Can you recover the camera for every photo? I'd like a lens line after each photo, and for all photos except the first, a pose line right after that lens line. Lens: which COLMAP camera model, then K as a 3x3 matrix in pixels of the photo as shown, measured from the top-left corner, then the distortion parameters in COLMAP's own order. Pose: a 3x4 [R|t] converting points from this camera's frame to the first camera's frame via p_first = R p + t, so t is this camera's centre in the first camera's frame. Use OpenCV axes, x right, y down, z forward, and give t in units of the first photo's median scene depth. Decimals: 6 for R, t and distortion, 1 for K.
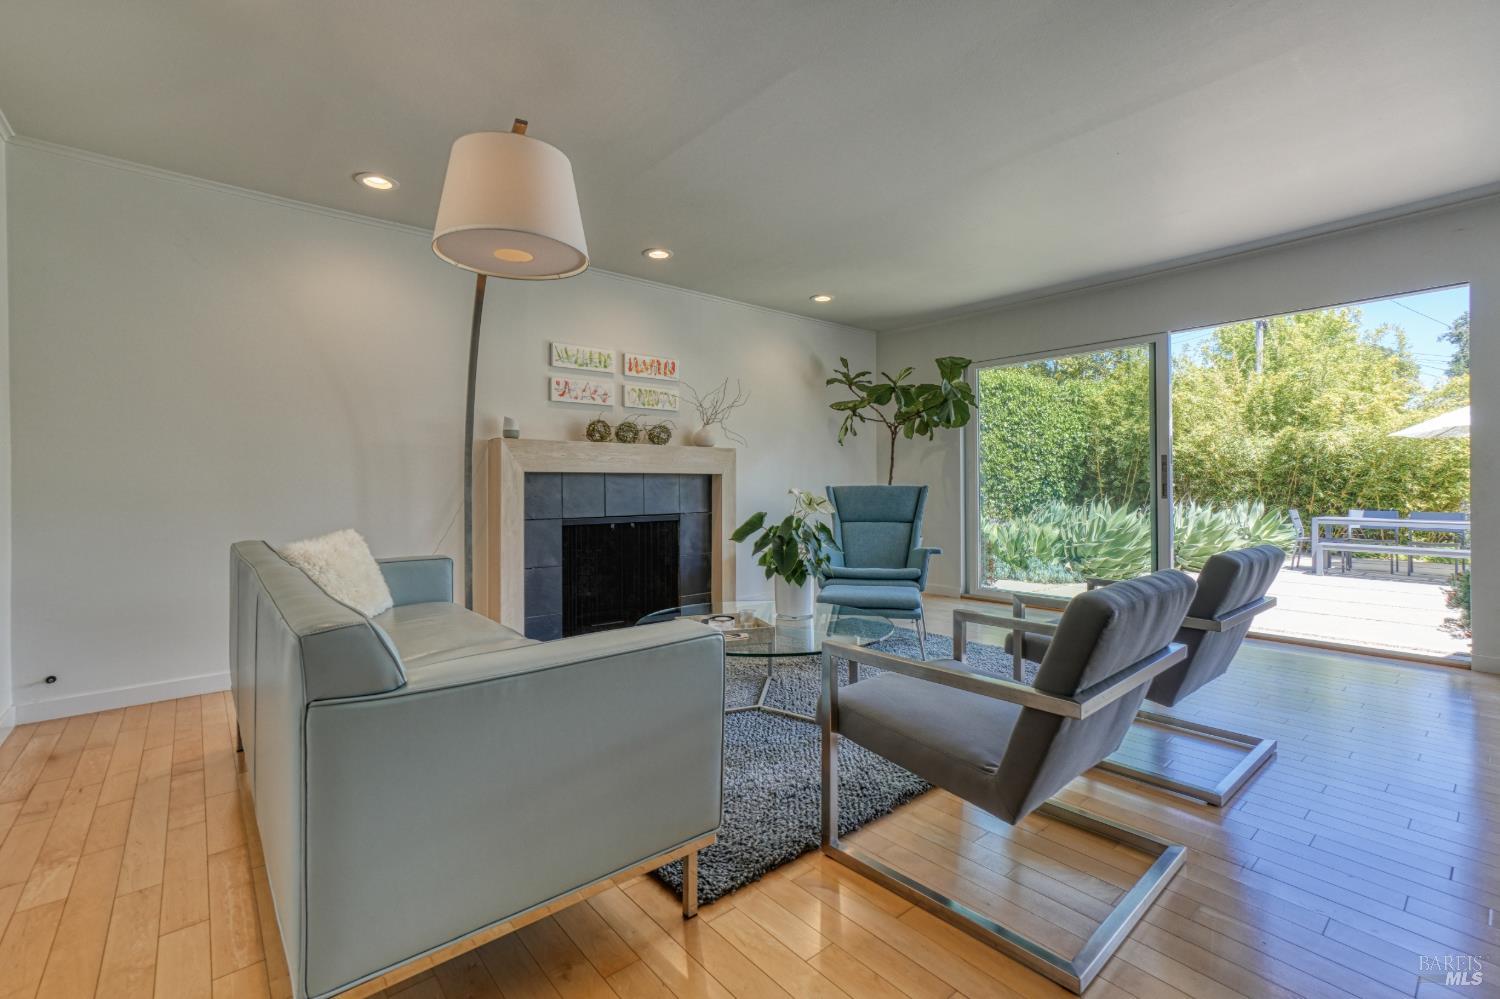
lens RADIAL K [[657.6, 0, 750.8], [0, 657.6, 491.6], [0, 0, 1]] dist [0.008215, 0.003910]
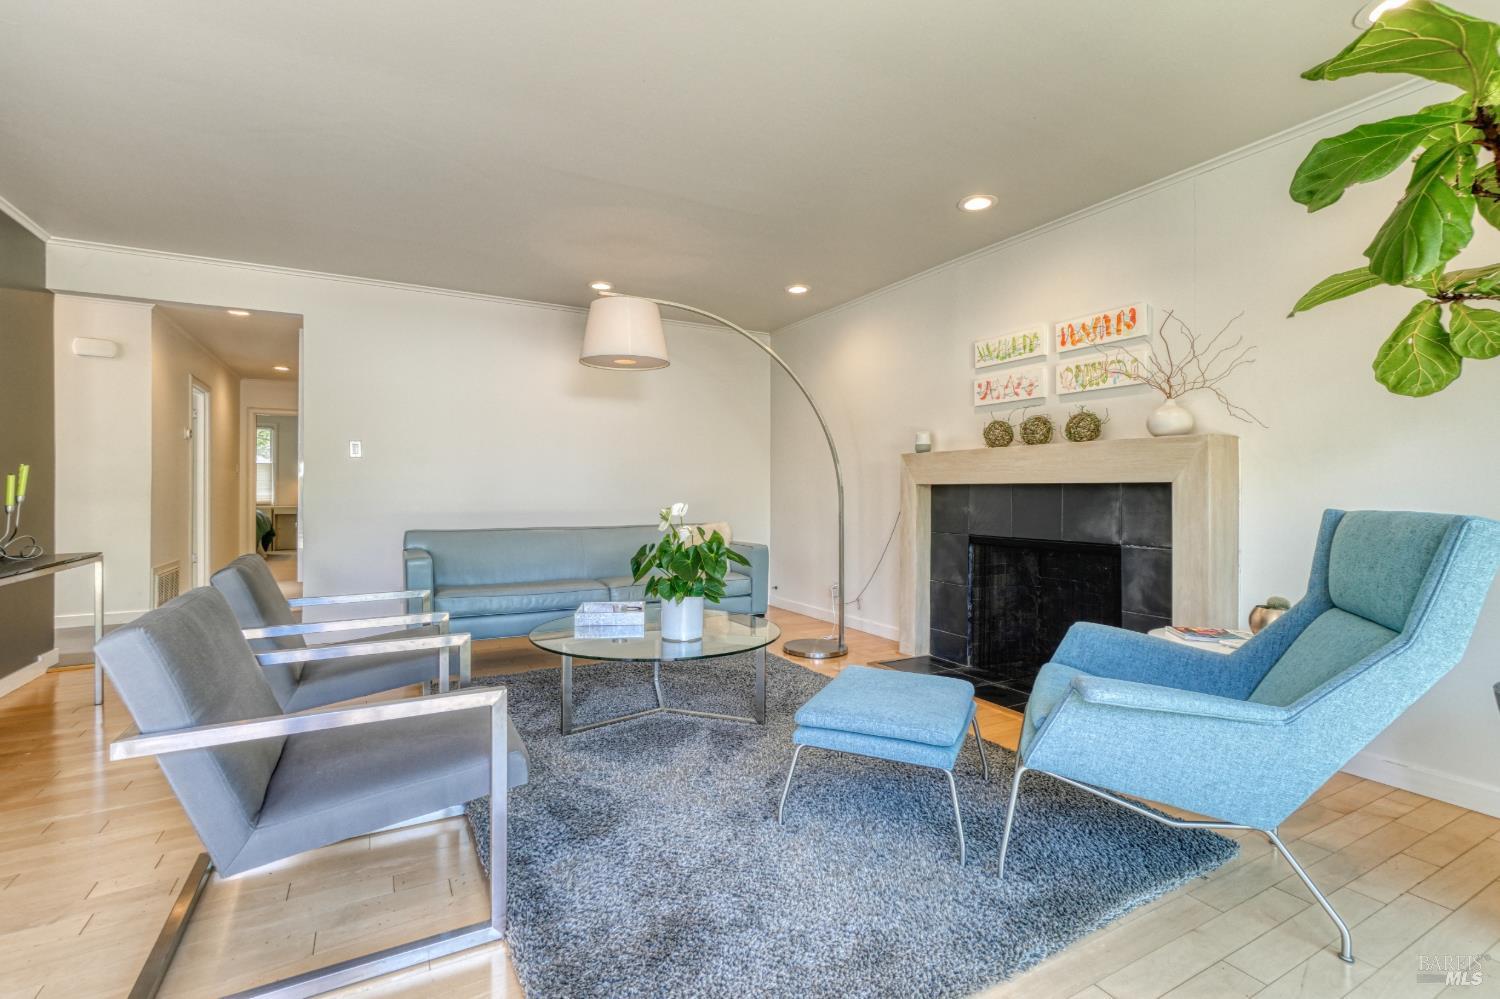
lens RADIAL K [[657.6, 0, 745.3], [0, 657.6, 497.1], [0, 0, 1]] dist [0.008215, 0.003910]
pose [[-0.188022, 0.006719, -0.982142, 0.626750], [-0.021496, 0.999709, 0.010955, -0.013860], [0.981930, 0.023172, -0.187823, 0.814208]]
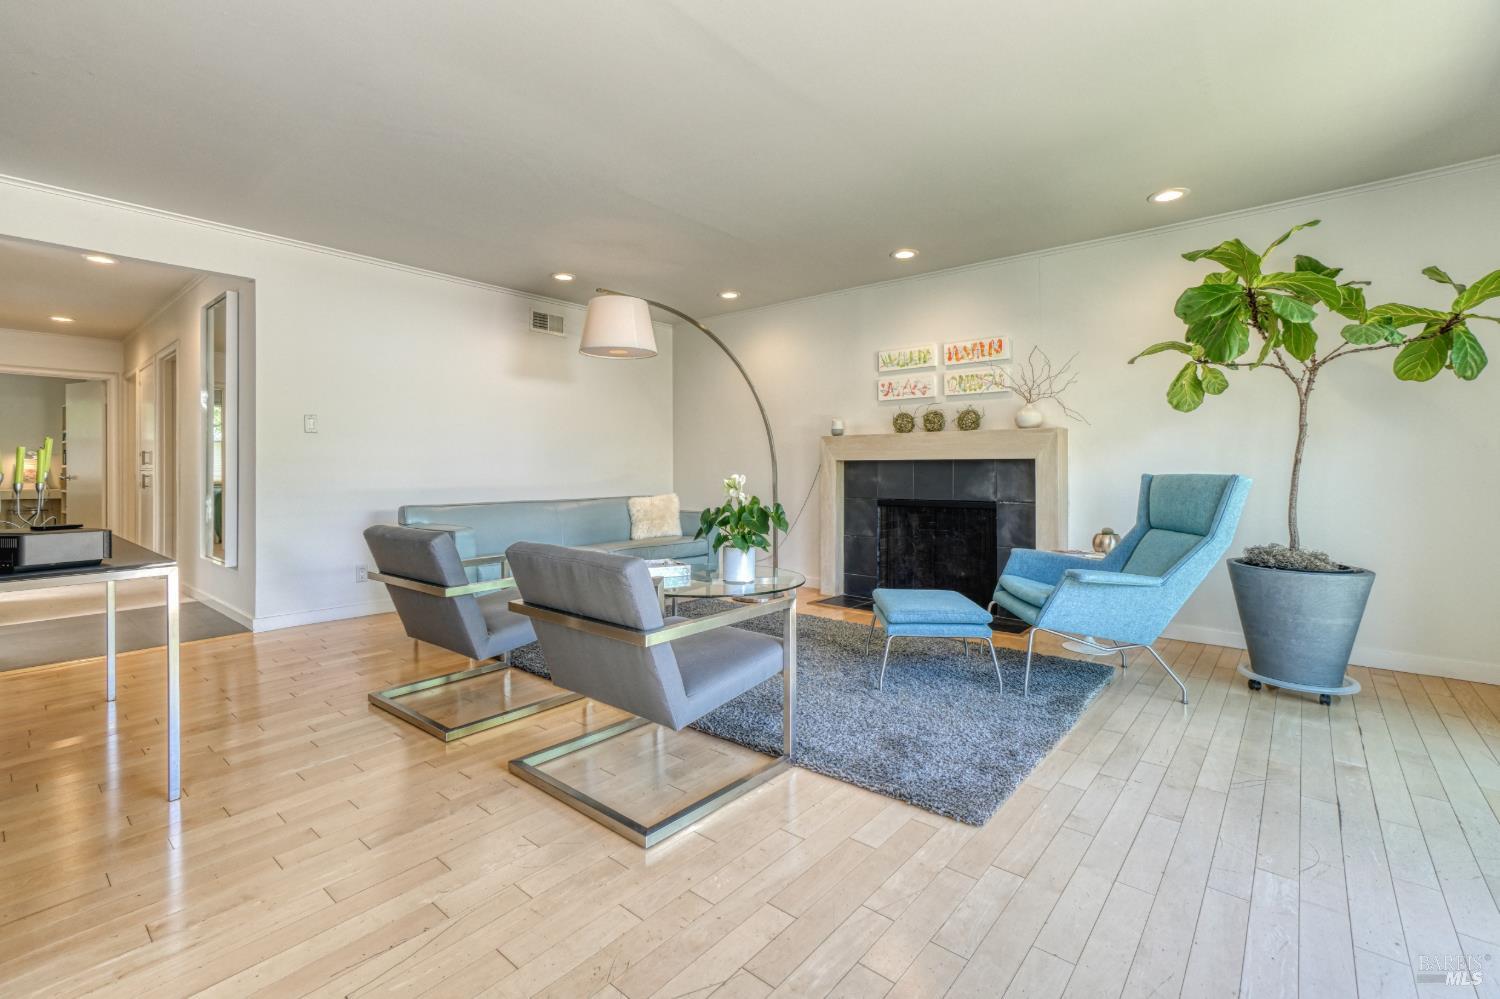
lens RADIAL K [[657.6, 0, 749.8], [0, 657.6, 473.9], [0, 0, 1]] dist [0.008215, 0.003910]
pose [[0.177626, 0.006739, -0.984075, 0.795109], [-0.015948, 0.999865, 0.003968, -0.005064], [0.983969, 0.014990, 0.177709, 0.526247]]
